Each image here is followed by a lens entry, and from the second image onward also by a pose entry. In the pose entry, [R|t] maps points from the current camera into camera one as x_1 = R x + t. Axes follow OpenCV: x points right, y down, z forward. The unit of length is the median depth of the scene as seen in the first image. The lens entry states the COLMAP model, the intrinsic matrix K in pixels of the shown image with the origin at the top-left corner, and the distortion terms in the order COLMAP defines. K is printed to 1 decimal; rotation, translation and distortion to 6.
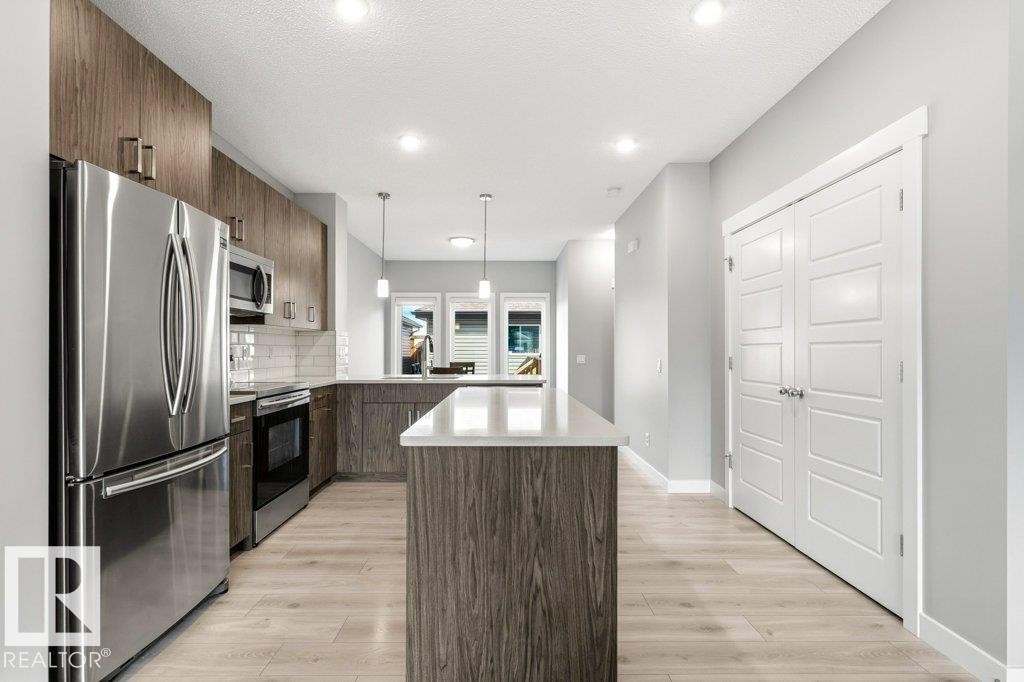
lens RADIAL K [[470.0, 0, 511.5], [0, 470.0, 348.1], [0, 0, 1]] dist [-0.000615, -0.000130]
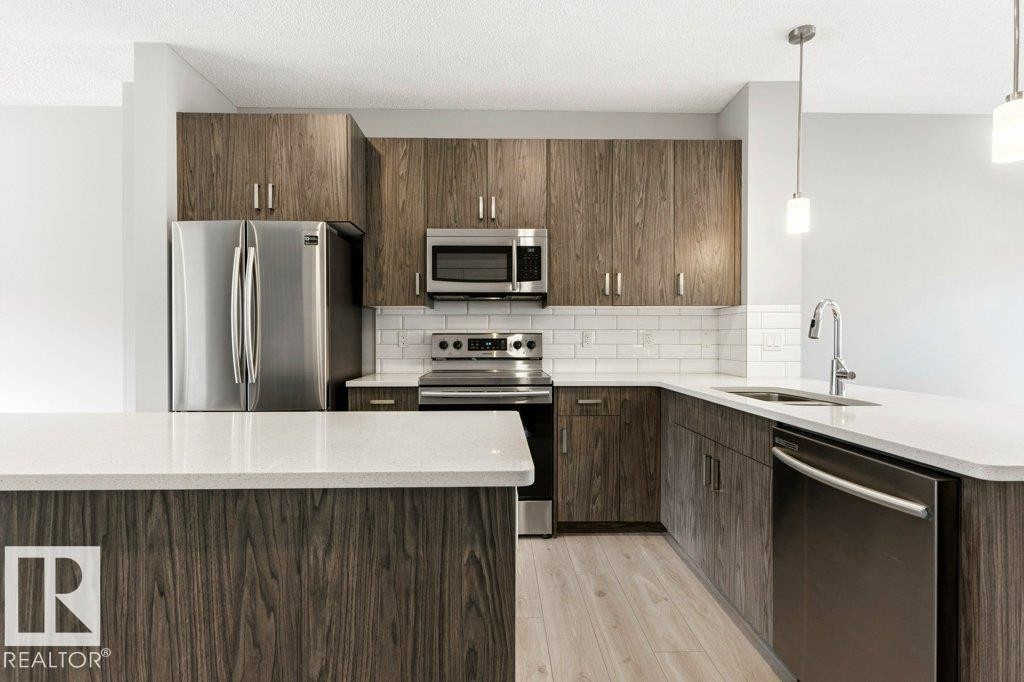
lens RADIAL K [[472.3, 0, 512.0], [0, 472.3, 341.0], [0, 0, 1]] dist [0.000662, -0.000019]
pose [[0.011755, 0.005703, -0.999915, 0.317525], [0.004279, 0.999974, 0.005754, 0.008467], [0.999922, -0.004346, 0.011730, 0.879301]]
